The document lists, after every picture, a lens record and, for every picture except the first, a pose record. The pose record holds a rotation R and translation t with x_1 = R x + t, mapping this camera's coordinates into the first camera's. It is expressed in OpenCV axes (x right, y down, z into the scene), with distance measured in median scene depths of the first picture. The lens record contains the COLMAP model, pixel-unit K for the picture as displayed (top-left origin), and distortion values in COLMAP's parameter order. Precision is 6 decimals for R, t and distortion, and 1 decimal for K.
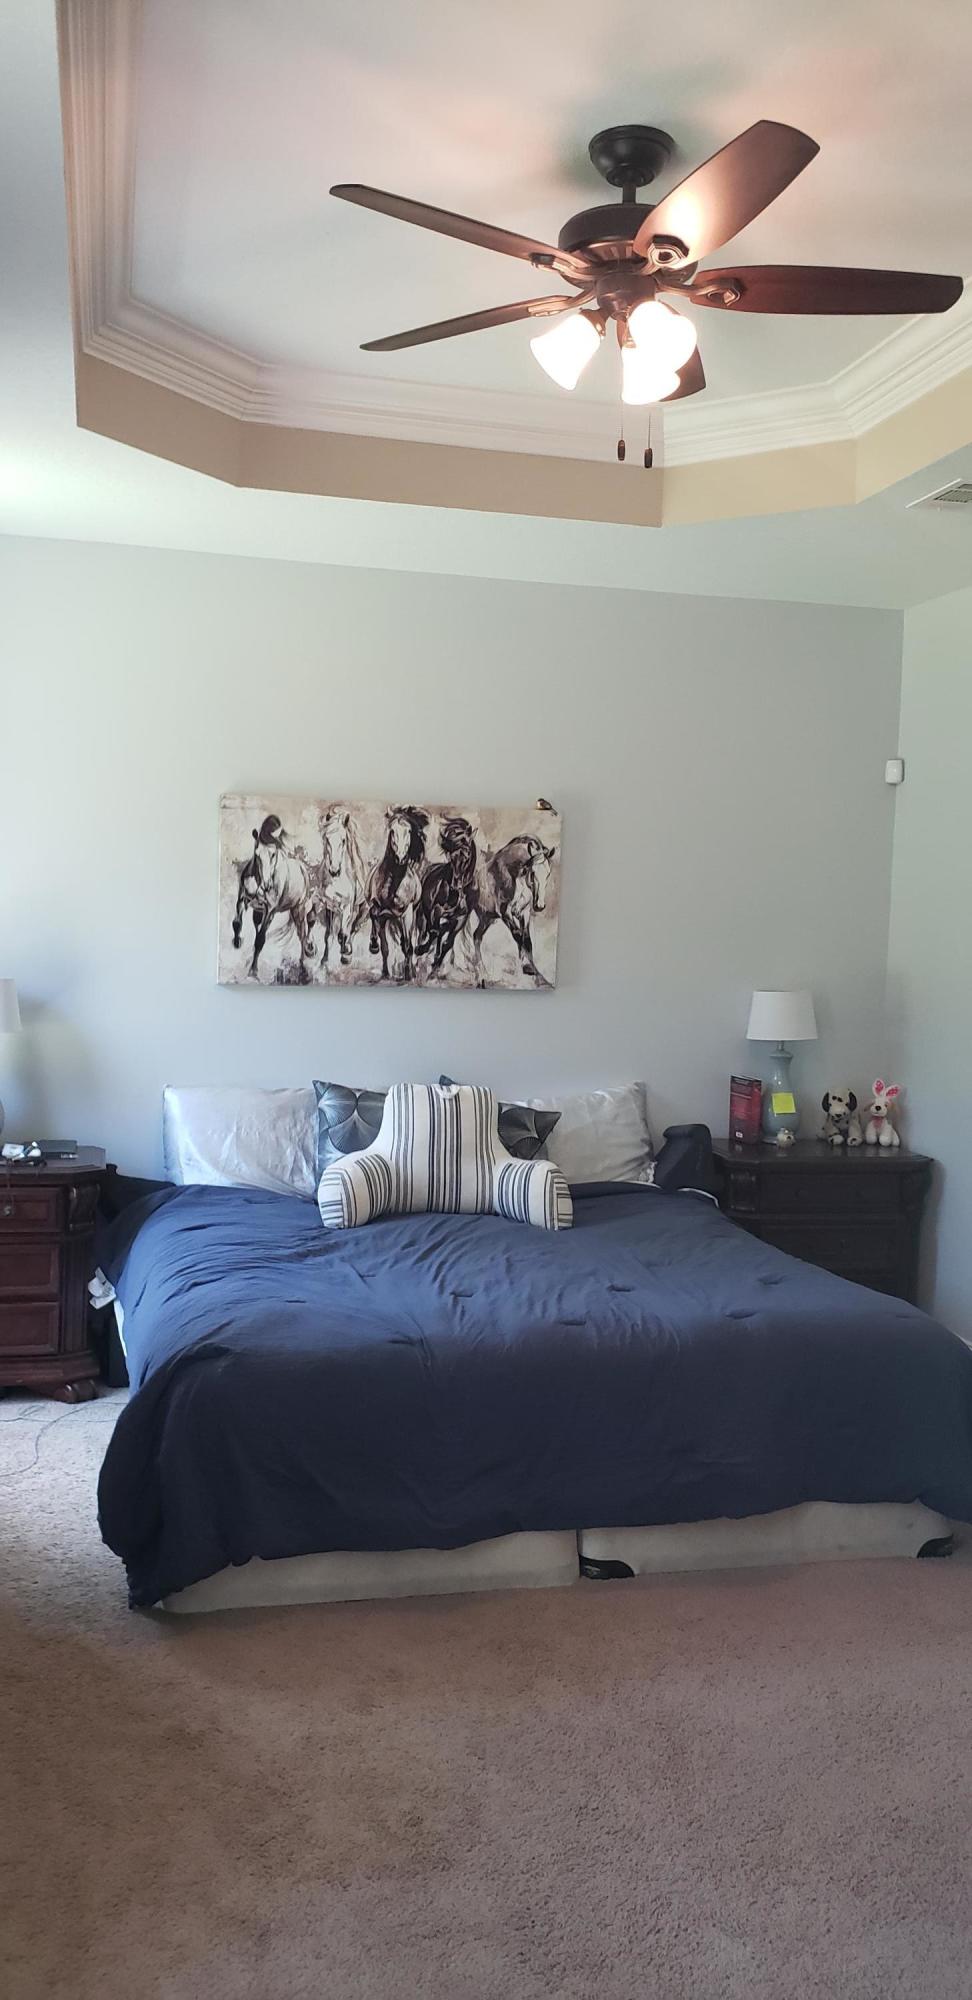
lens RADIAL K [[1559.0, 0, 518.8], [0, 1559.0, 999.3], [0, 0, 1]] dist [0.086555, -0.125506]
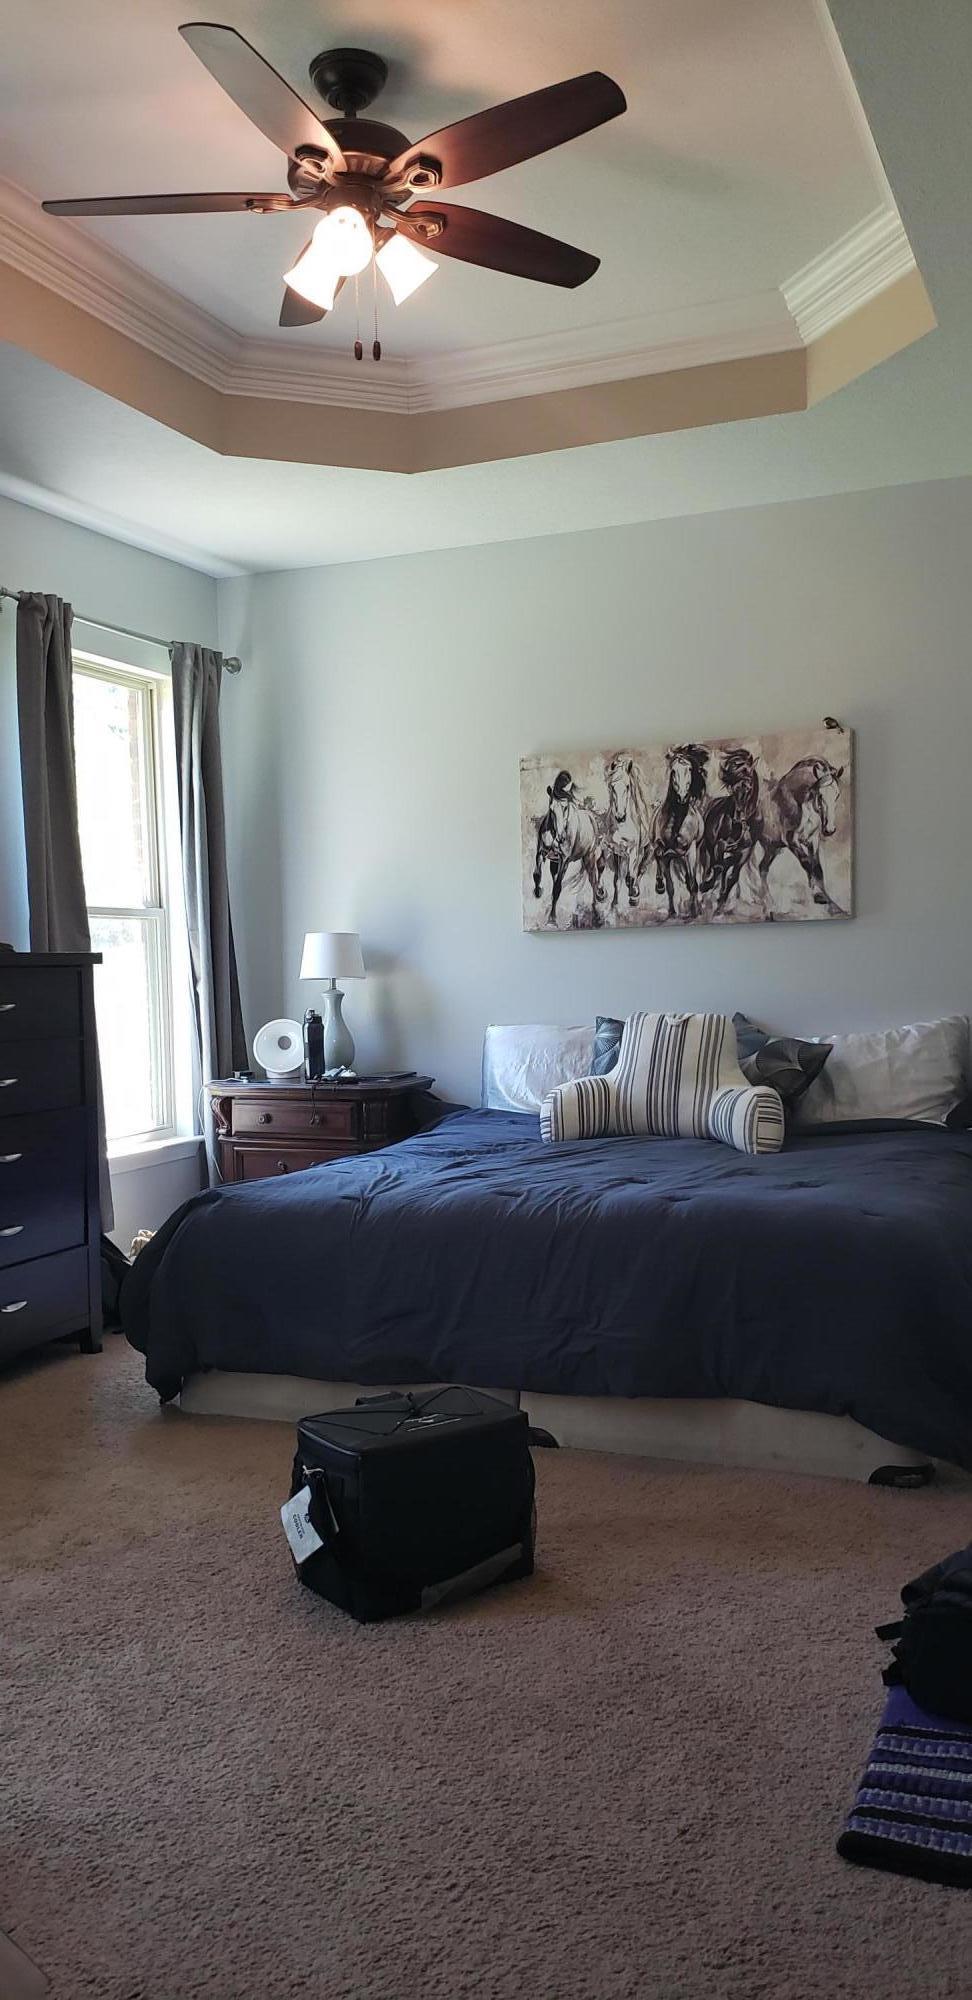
lens RADIAL K [[1559.0, 0, 459.2], [0, 1559.0, 1008.1], [0, 0, 1]] dist [0.086555, -0.125506]
pose [[0.781696, -0.041154, -0.622300, 0.441038], [0.018452, 0.998910, -0.042881, 0.087786], [0.623386, 0.022037, 0.781604, 0.123060]]
